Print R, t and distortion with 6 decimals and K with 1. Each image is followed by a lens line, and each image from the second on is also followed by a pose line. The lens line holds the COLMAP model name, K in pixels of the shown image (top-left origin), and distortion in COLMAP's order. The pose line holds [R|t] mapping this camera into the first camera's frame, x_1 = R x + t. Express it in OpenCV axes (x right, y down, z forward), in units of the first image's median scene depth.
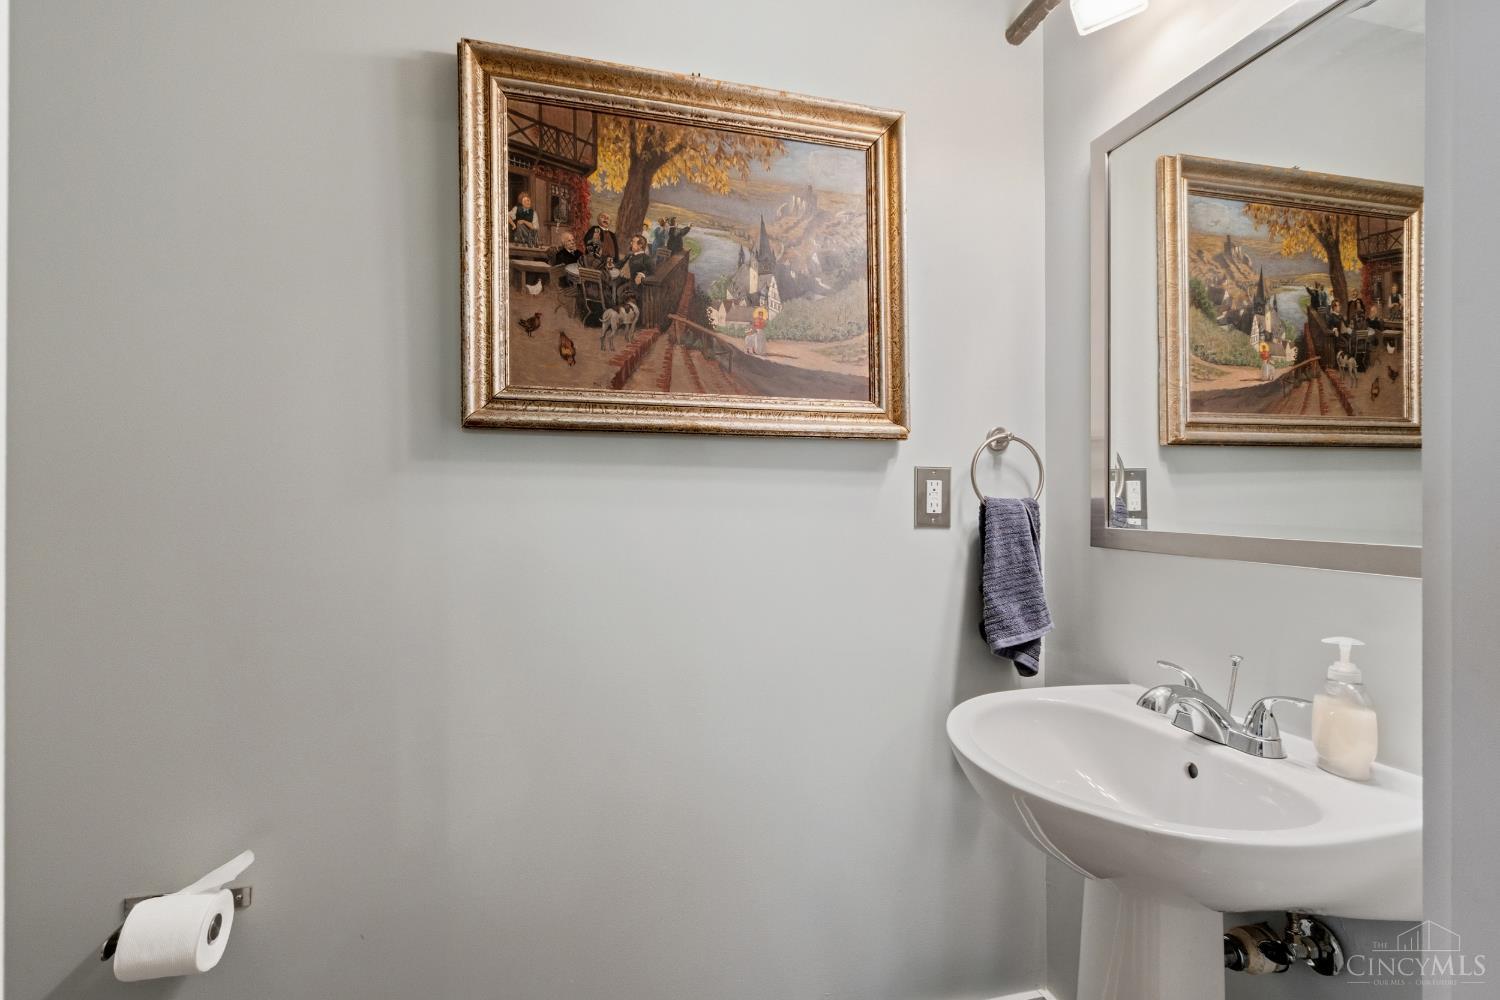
lens RADIAL K [[678.2, 0, 747.8], [0, 678.2, 494.5], [0, 0, 1]] dist [0.004099, 0.000399]
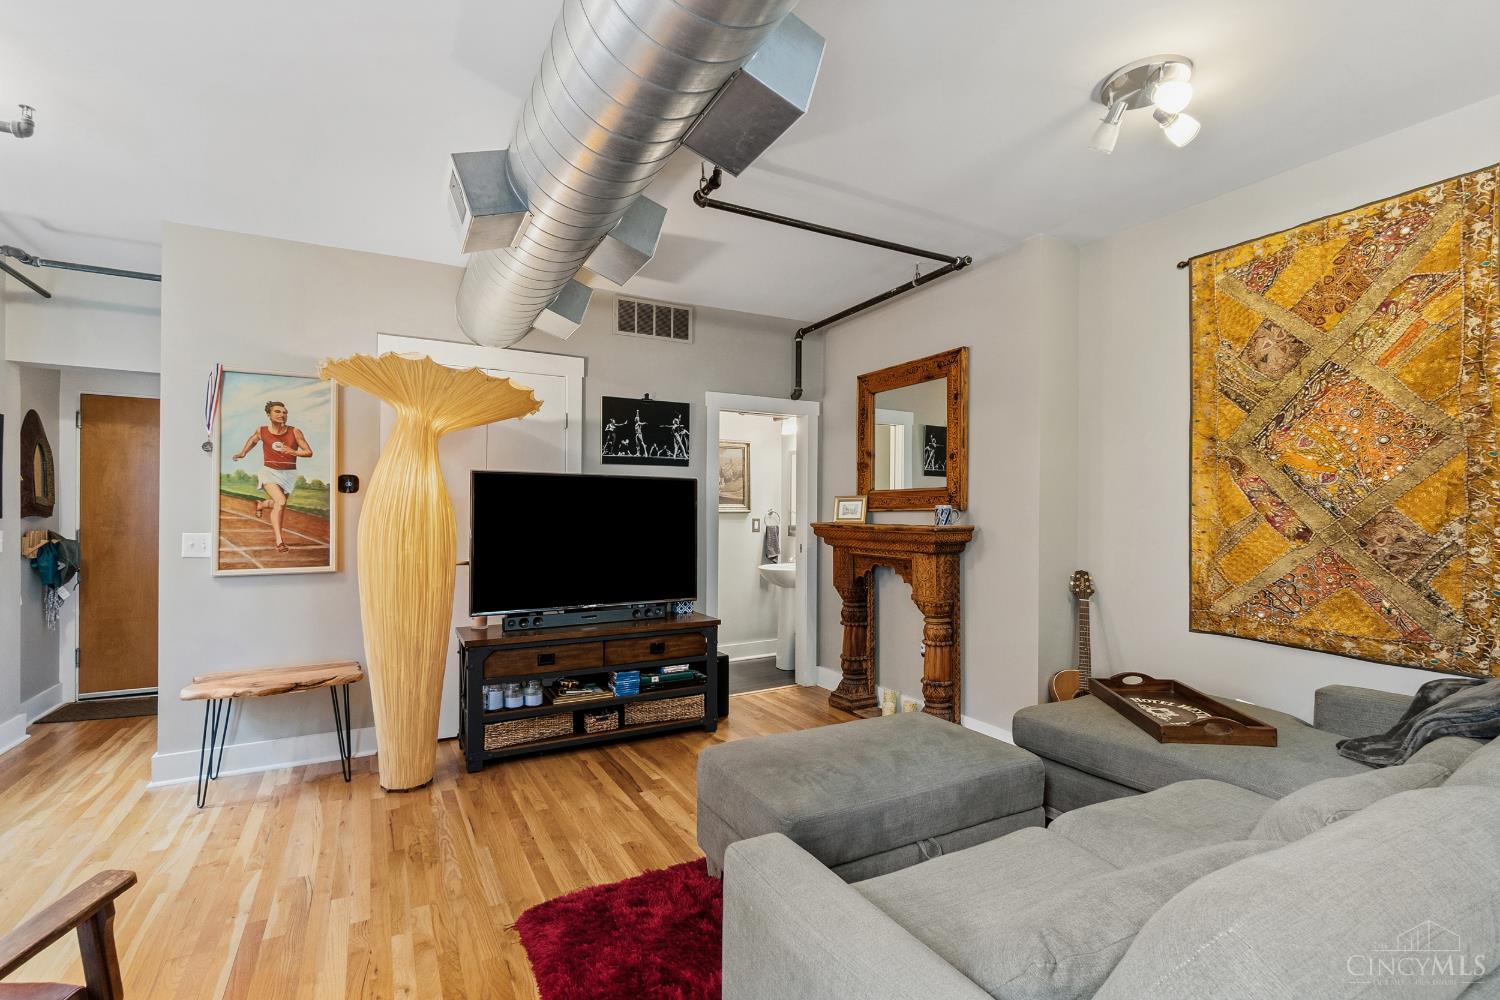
lens RADIAL K [[678.2, 0, 748.2], [0, 678.2, 509.1], [0, 0, 1]] dist [0.004099, 0.000399]
pose [[0.970199, 0.012593, 0.241984, -0.874702], [-0.010473, 0.999895, -0.010043, -0.057045], [-0.242085, 0.007209, 0.970228, -3.382983]]
